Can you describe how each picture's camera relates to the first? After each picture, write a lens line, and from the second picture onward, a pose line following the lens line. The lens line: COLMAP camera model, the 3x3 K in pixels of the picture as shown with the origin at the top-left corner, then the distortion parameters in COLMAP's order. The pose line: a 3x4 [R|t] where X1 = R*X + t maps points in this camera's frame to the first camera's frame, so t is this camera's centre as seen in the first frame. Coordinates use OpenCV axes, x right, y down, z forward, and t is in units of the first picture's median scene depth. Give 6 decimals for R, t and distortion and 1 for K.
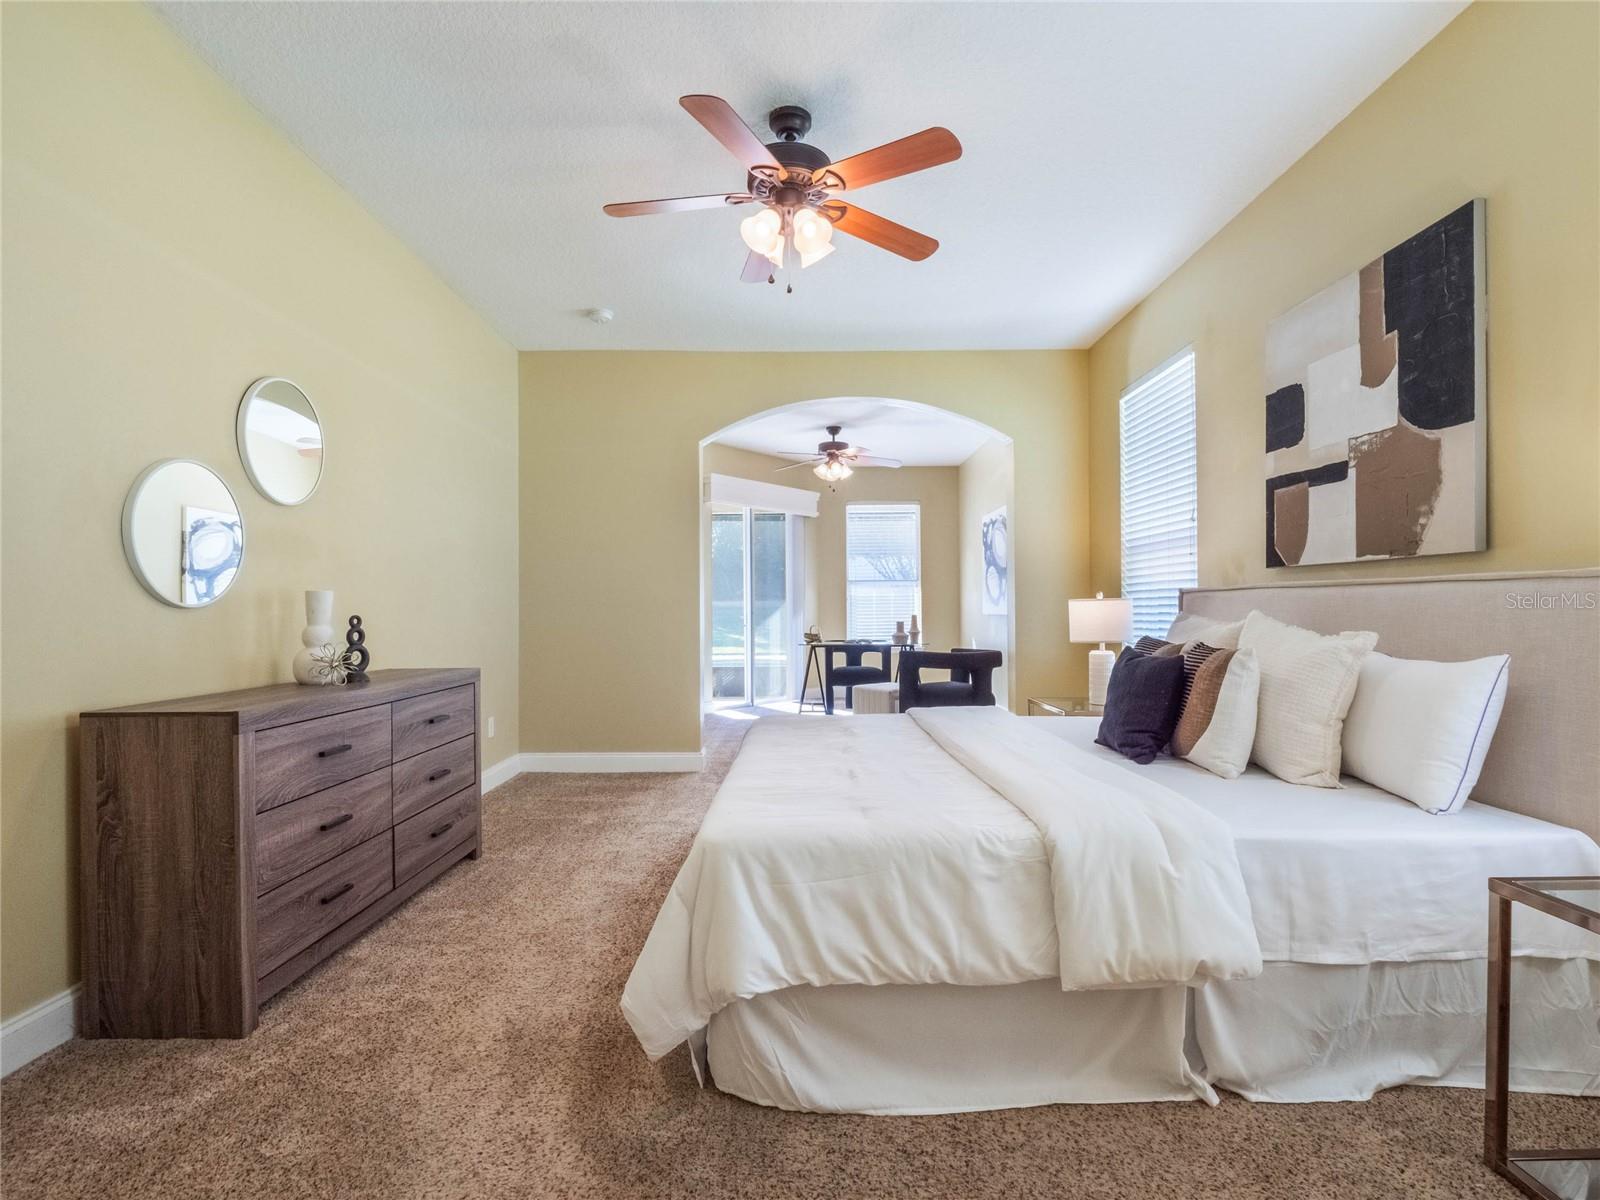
lens RADIAL K [[784.6, 0, 800.0], [0, 784.6, 603.2], [0, 0, 1]] dist [-0.009031, -0.003220]
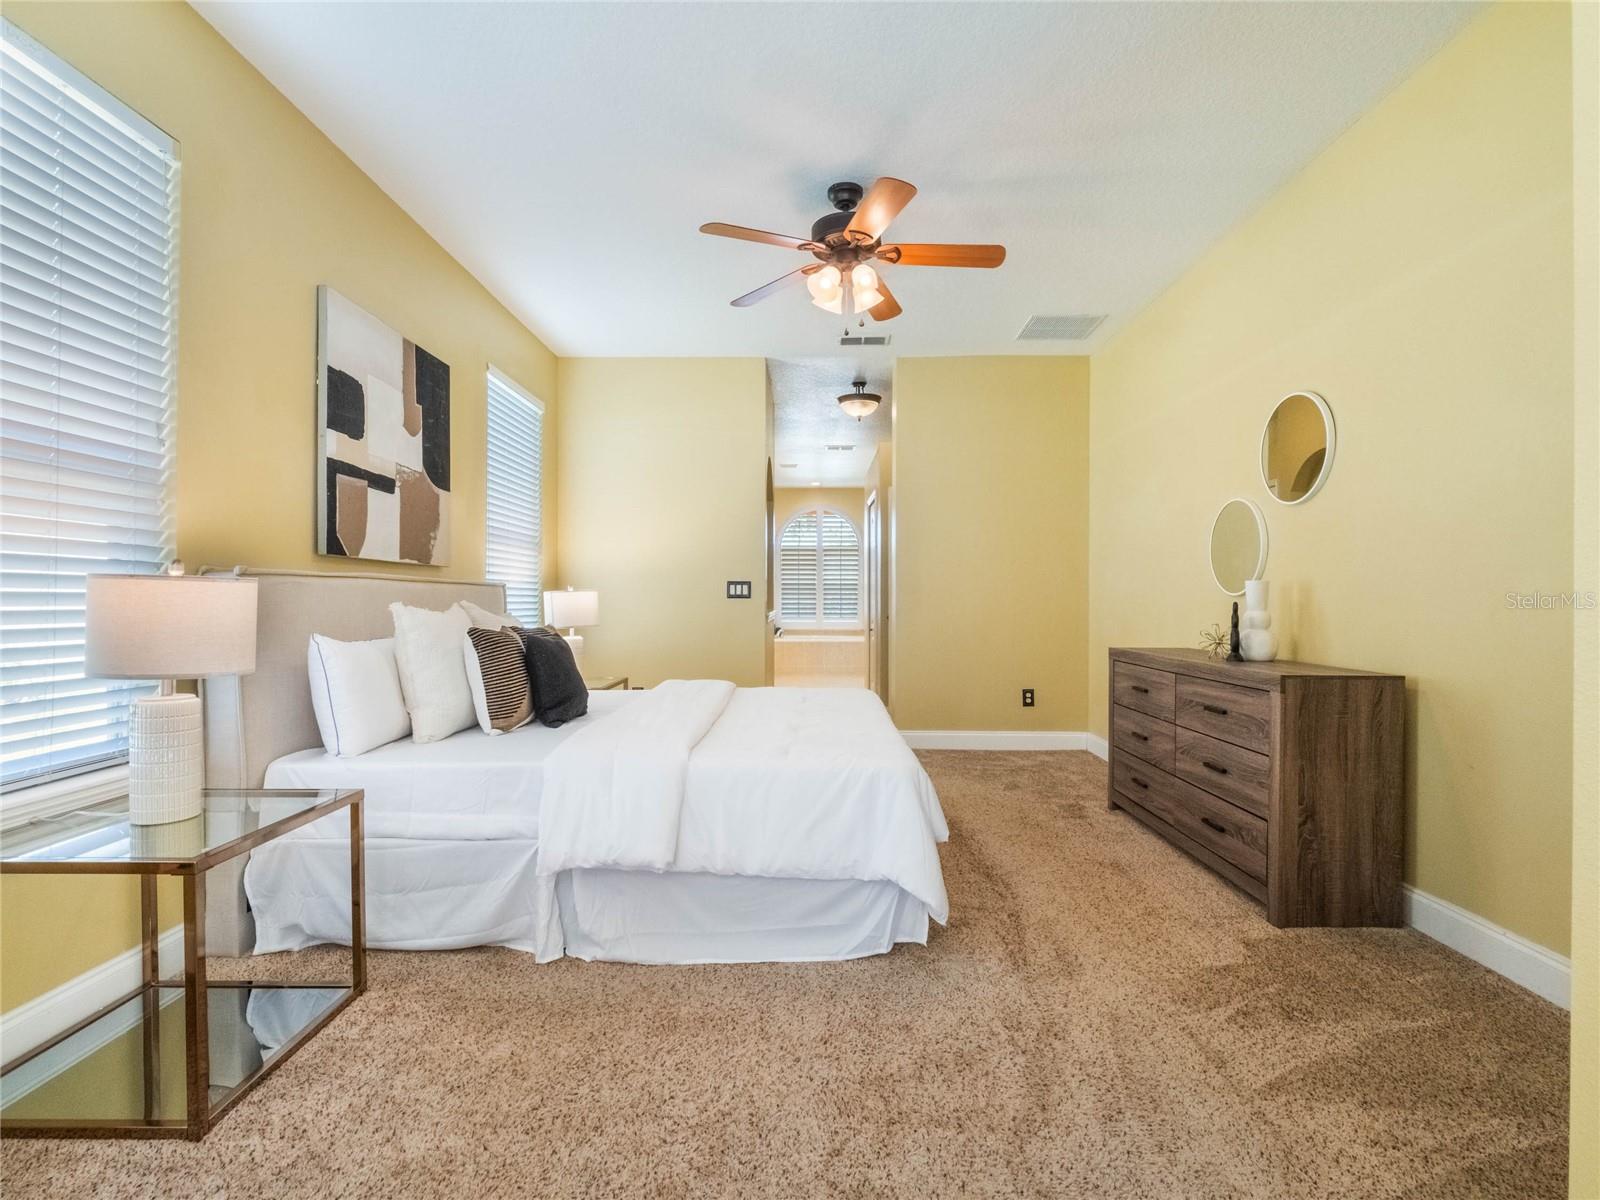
lens RADIAL K [[784.6, 0, 803.0], [0, 784.6, 606.2], [0, 0, 1]] dist [-0.009031, -0.003220]
pose [[-0.999952, 0.003757, 0.009098, 0.042792], [0.003774, 0.999991, 0.001866, 0.016275], [-0.009091, 0.001900, -0.999957, 2.074259]]
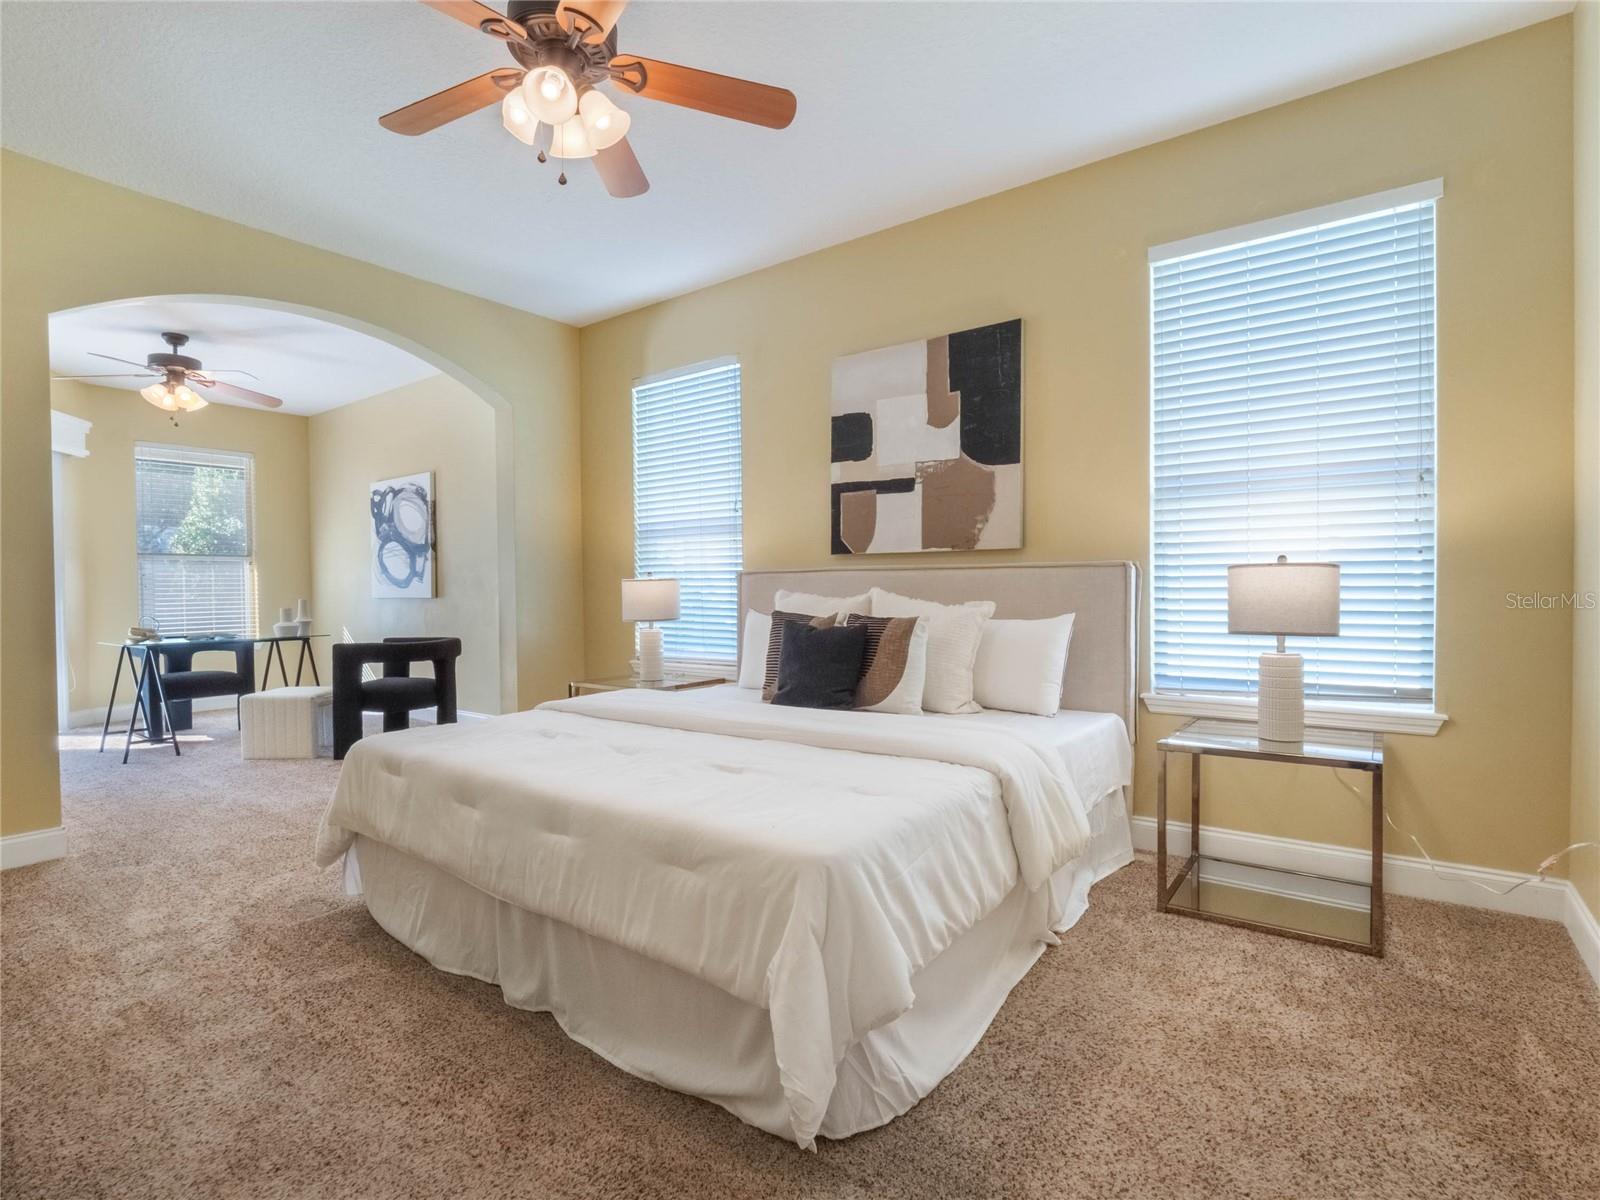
lens RADIAL K [[784.6, 0, 807.1], [0, 784.6, 605.4], [0, 0, 1]] dist [-0.009031, -0.003220]
pose [[0.591720, -0.017811, 0.805947, -0.480398], [-0.000251, 0.999752, 0.022278, 0.008767], [-0.806143, -0.013385, 0.591569, 0.314174]]
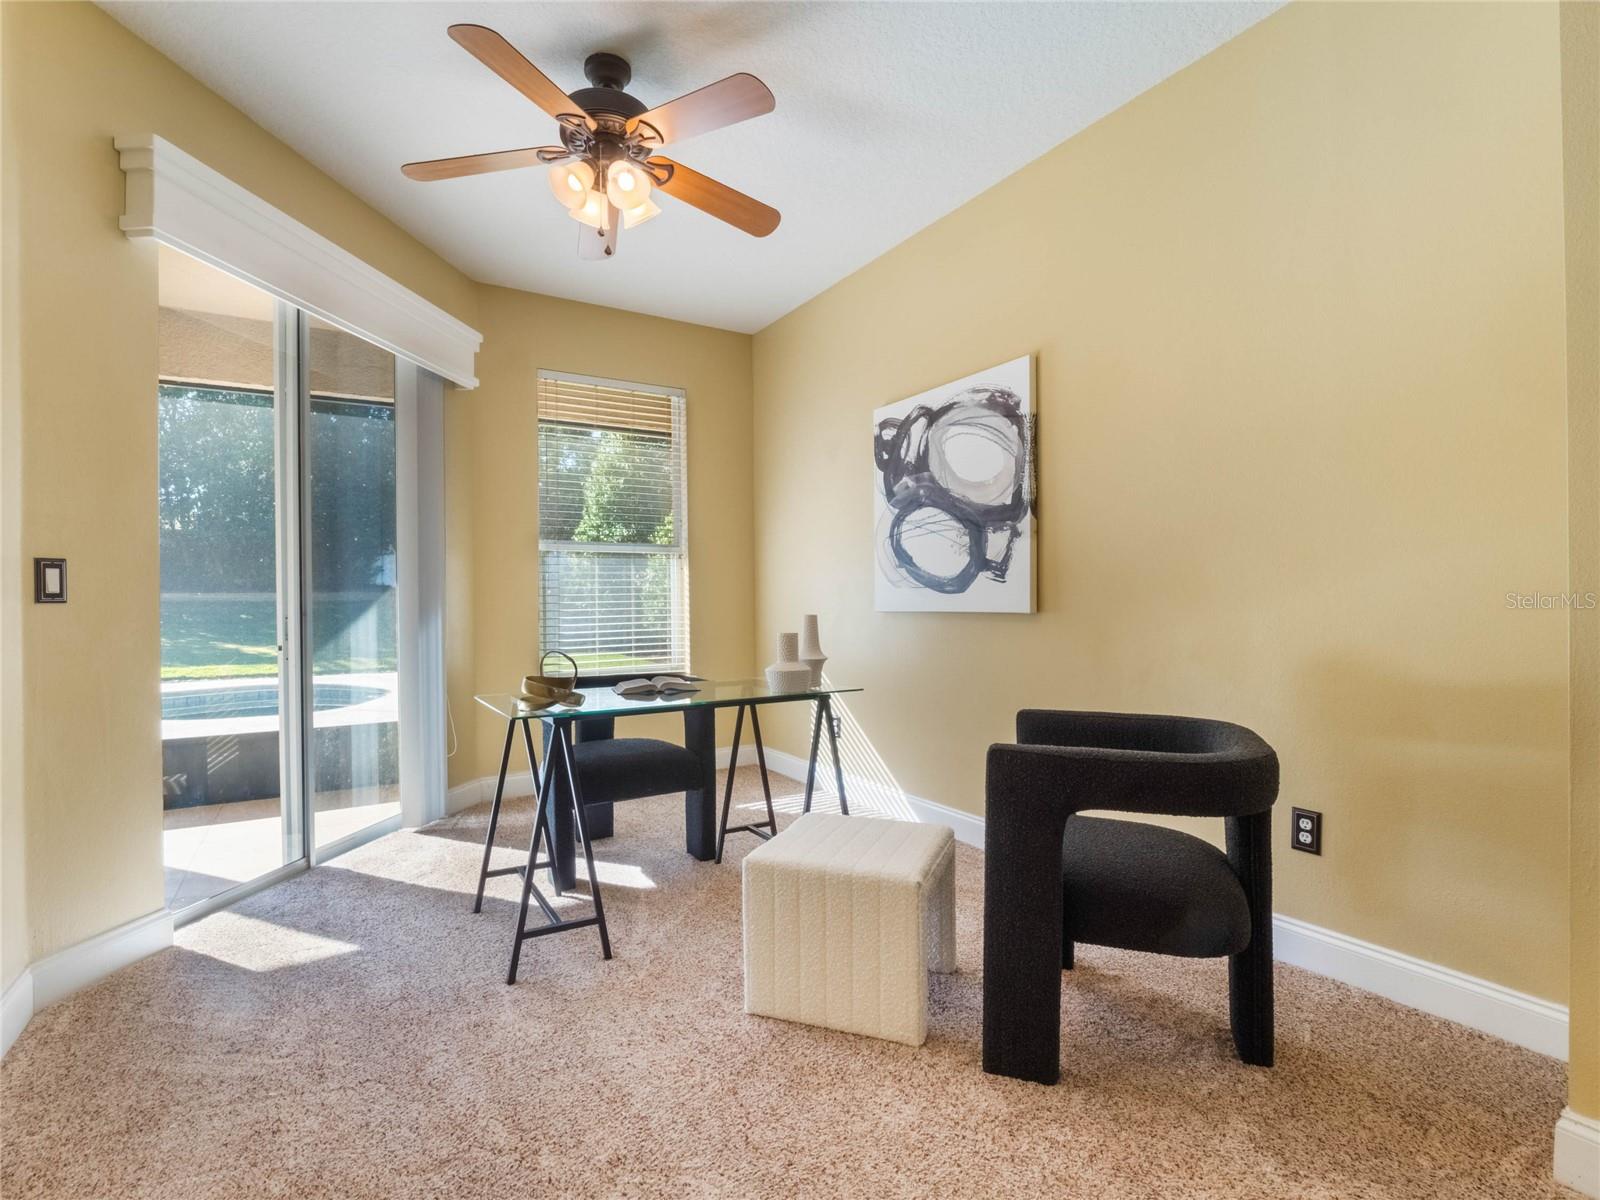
lens RADIAL K [[784.6, 0, 805.7], [0, 784.6, 602.4], [0, 0, 1]] dist [-0.009031, -0.003220]
pose [[0.849900, -0.007140, 0.526895, -0.162954], [0.003532, 0.999963, 0.007852, 0.012742], [-0.526931, -0.004812, 0.849894, 1.690767]]
